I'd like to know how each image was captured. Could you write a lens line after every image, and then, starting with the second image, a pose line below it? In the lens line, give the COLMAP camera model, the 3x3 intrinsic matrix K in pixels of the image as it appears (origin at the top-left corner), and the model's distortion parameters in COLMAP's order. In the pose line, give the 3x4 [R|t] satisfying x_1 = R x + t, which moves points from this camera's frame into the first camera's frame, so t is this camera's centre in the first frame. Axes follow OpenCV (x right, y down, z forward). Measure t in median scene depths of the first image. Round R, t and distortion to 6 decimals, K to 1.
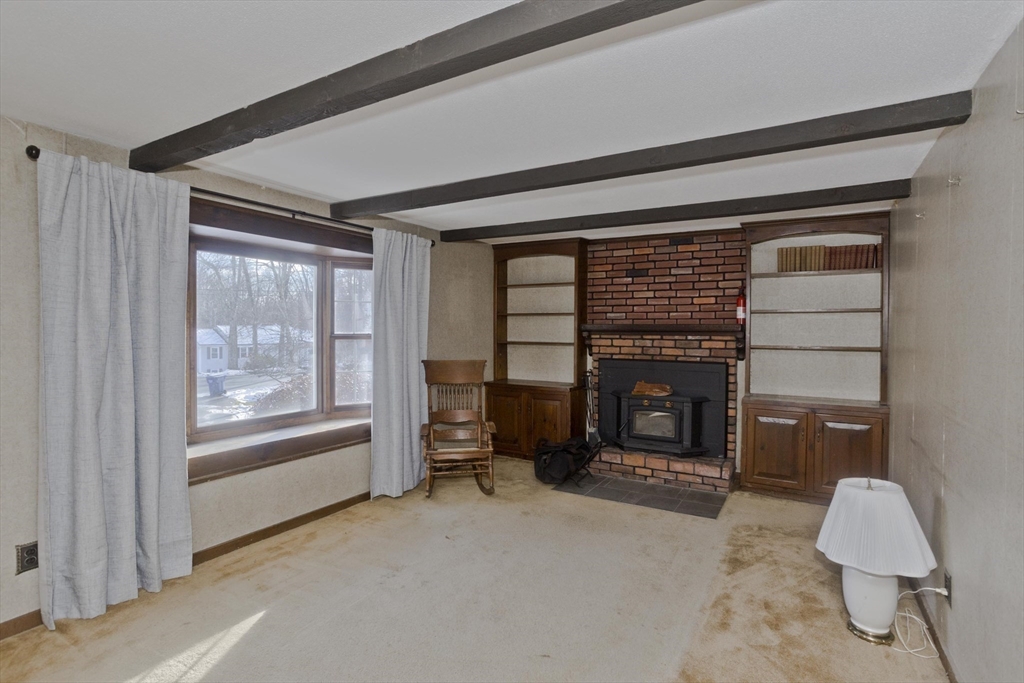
lens RADIAL K [[503.4, 0, 512.3], [0, 503.4, 316.2], [0, 0, 1]] dist [-0.053709, 0.033805]
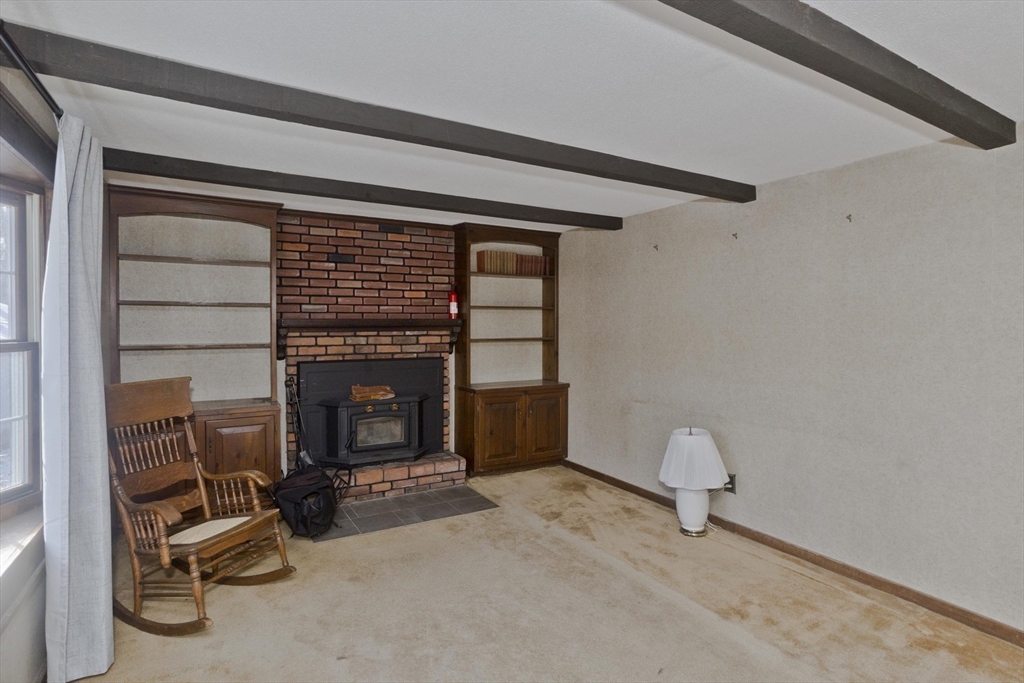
lens RADIAL K [[526.1, 0, 513.5], [0, 526.1, 312.5], [0, 0, 1]] dist [-0.060300, 0.038570]
pose [[0.485761, 0.011412, 0.874017, -0.399563], [-0.016733, 0.999853, -0.003755, 0.004130], [-0.873932, -0.012801, 0.485880, 0.333001]]
